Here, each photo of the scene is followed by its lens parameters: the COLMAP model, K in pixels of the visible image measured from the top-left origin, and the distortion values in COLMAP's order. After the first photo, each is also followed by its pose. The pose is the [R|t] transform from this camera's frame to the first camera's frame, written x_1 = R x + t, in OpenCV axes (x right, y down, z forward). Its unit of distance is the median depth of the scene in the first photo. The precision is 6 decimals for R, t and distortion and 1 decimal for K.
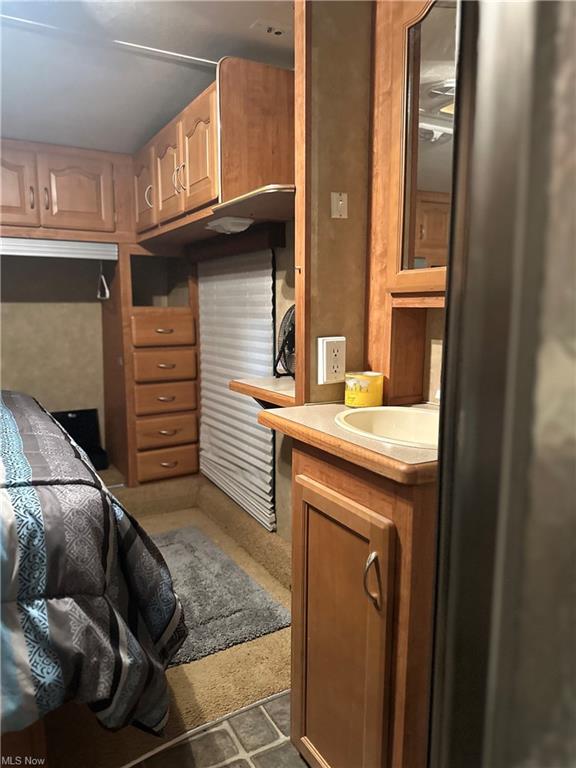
lens RADIAL K [[546.0, 0, 286.2], [0, 546.0, 386.7], [0, 0, 1]] dist [0.049804, -0.044997]
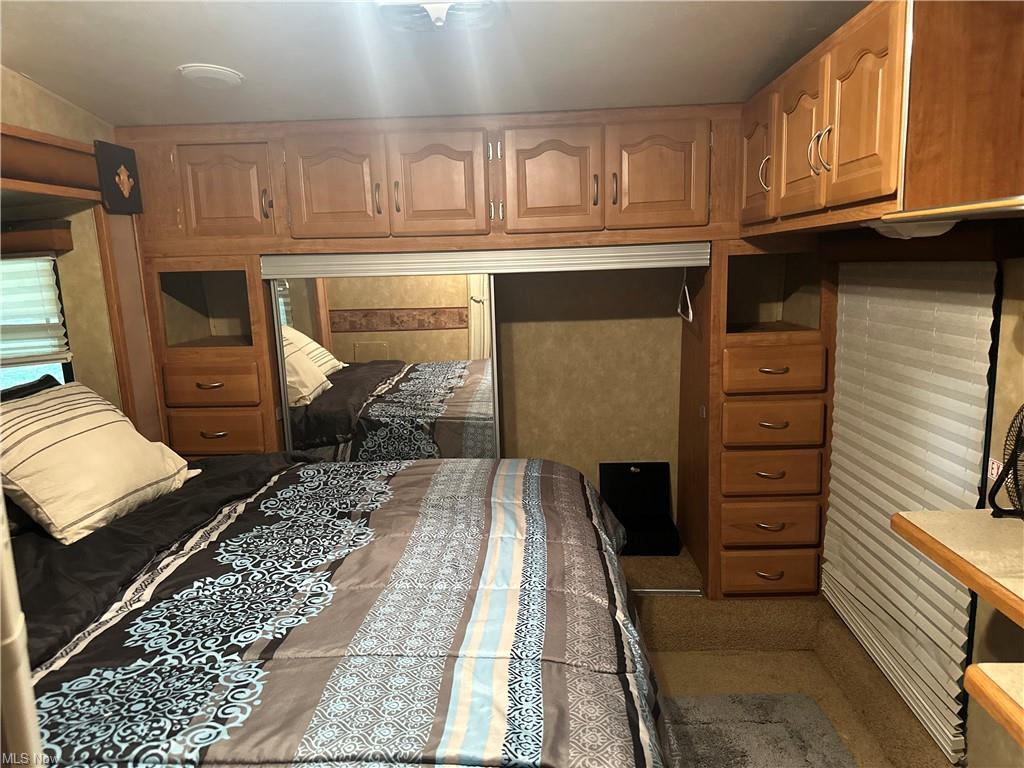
lens RADIAL K [[728.0, 0, 512.7], [0, 728.0, 387.8], [0, 0, 1]] dist [0.049804, -0.044997]
pose [[0.848812, 0.063016, -0.524925, -0.033034], [-0.044076, 0.997849, 0.048519, -0.112780], [0.526854, -0.018047, 0.849764, 0.115901]]
